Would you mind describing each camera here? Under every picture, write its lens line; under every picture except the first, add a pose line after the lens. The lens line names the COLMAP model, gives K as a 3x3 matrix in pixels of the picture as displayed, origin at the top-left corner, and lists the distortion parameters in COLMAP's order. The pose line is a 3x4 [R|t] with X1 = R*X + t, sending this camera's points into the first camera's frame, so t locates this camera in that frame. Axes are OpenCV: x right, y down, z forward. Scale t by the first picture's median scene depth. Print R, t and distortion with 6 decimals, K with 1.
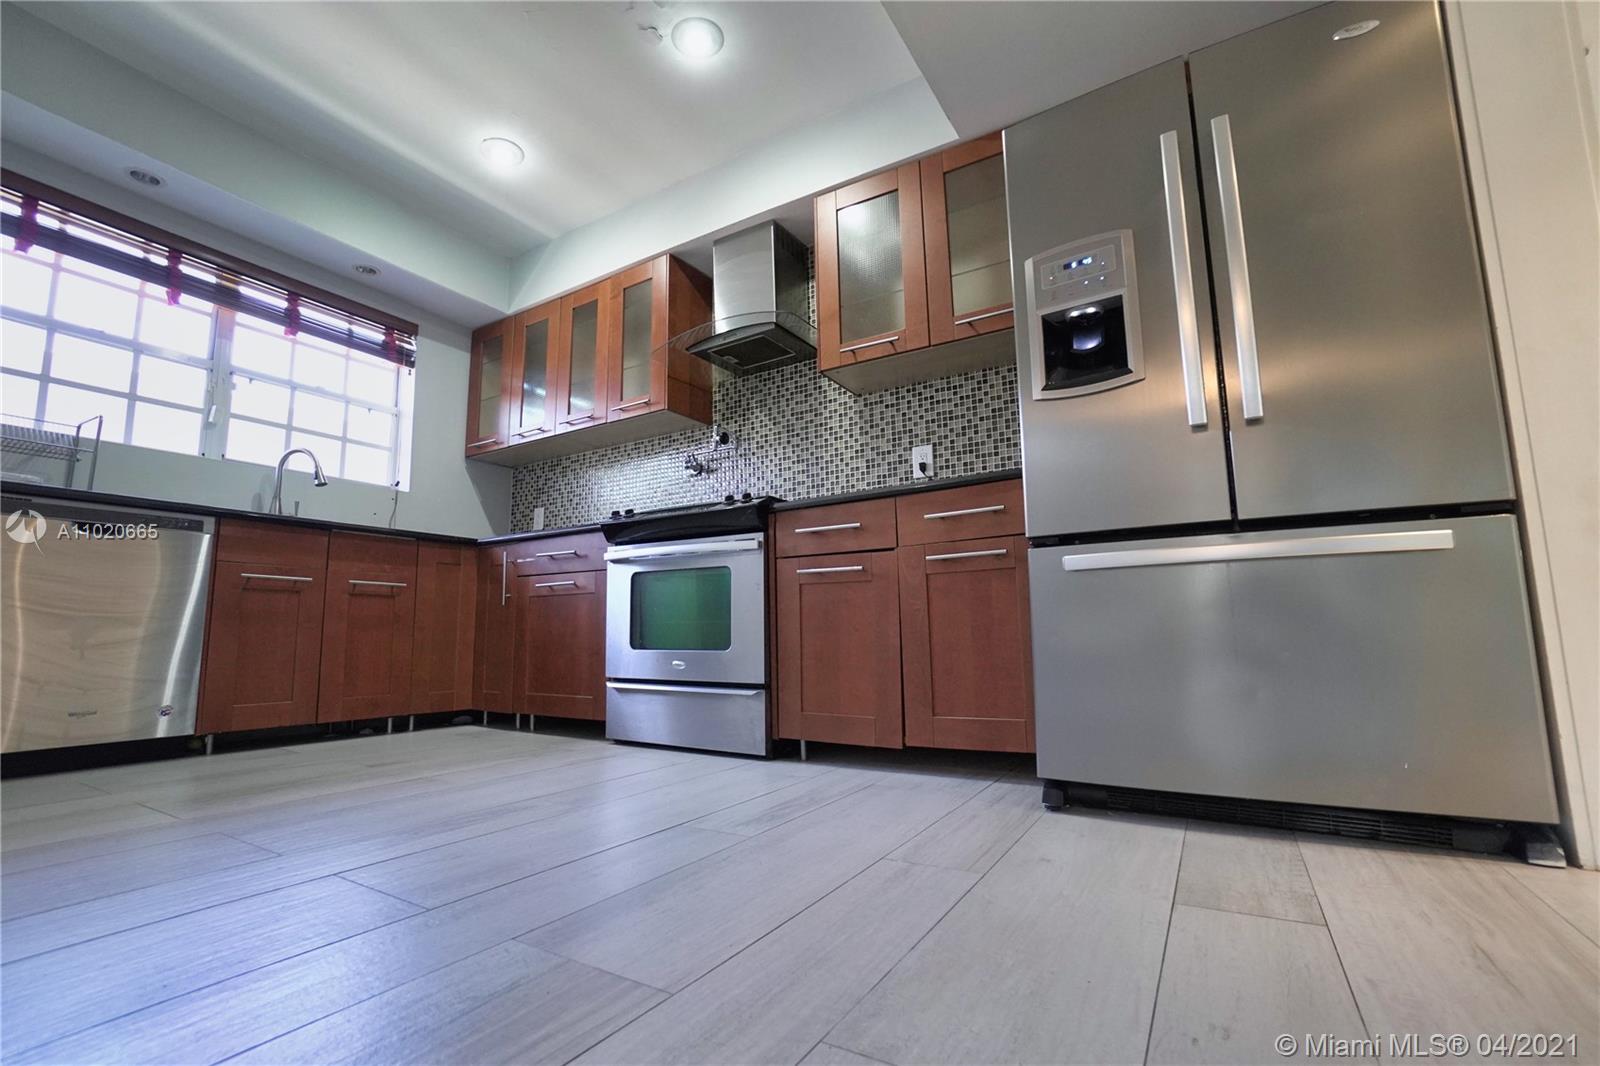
lens RADIAL K [[710.9, 0, 792.8], [0, 710.9, 537.9], [0, 0, 1]] dist [-0.046159, 0.012679]
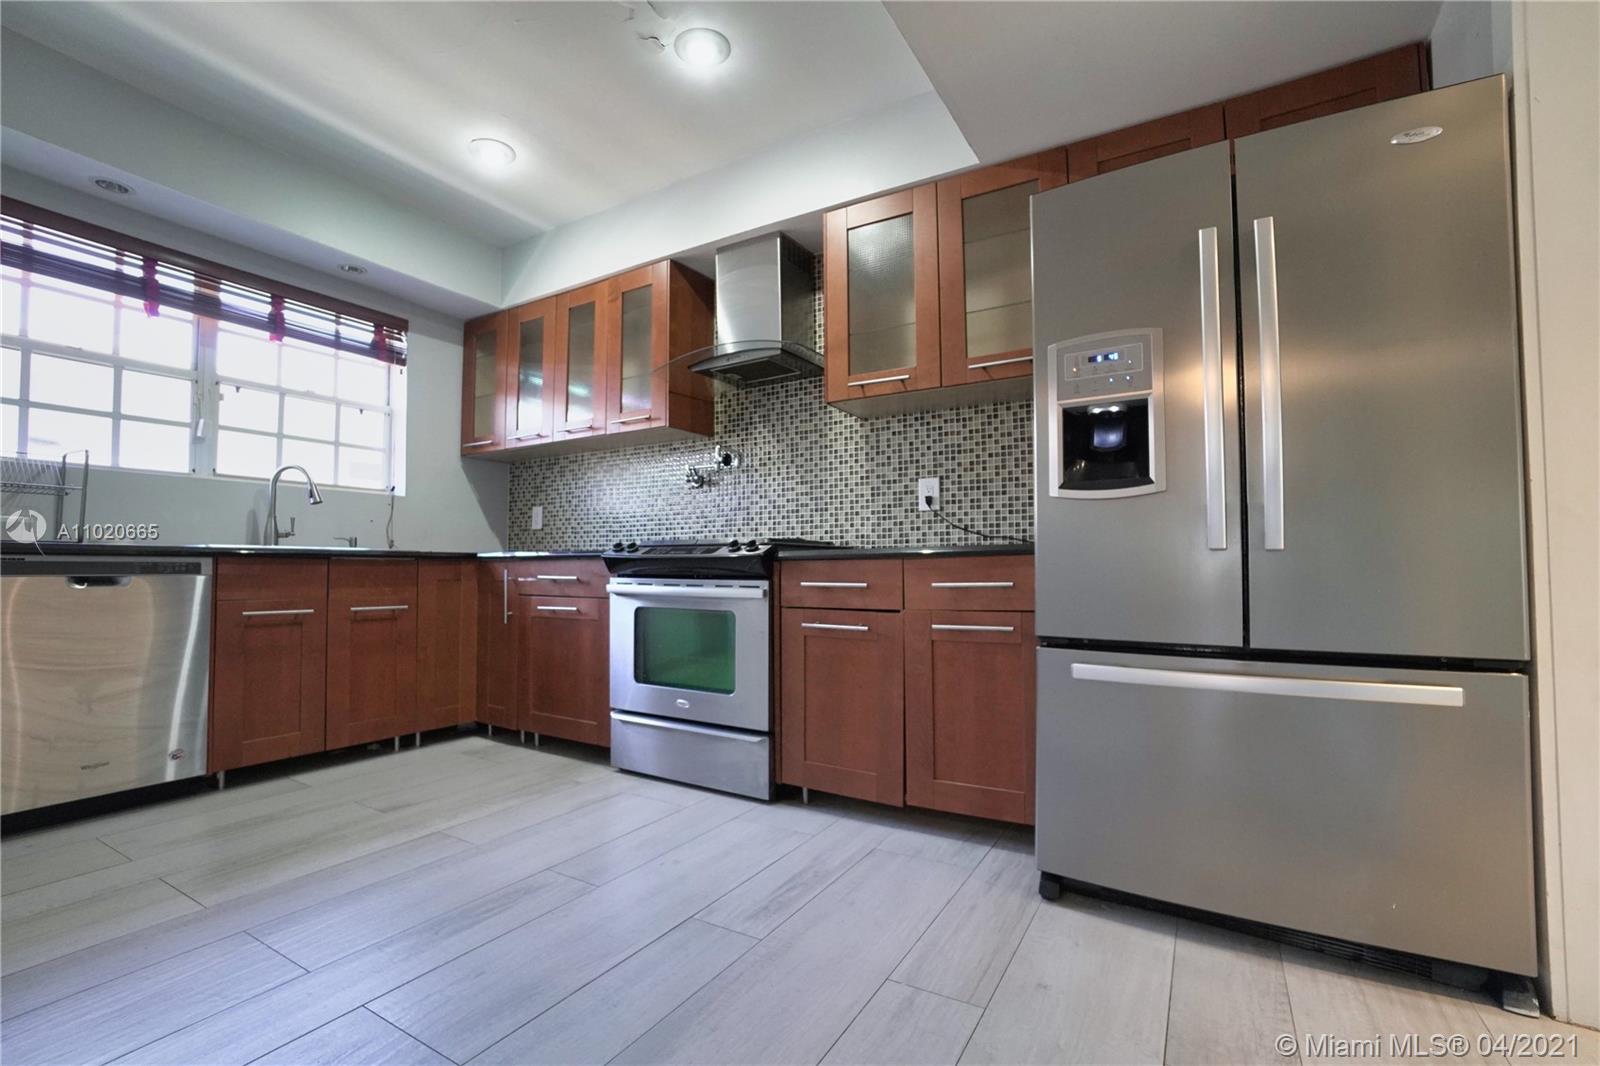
lens RADIAL K [[710.9, 0, 791.2], [0, 710.9, 522.3], [0, 0, 1]] dist [-0.046159, 0.012679]
pose [[0.999883, 0.012669, 0.008562, -0.017091], [-0.013410, 0.995585, 0.092898, -0.164938], [-0.007347, -0.093002, 0.995639, 0.015804]]
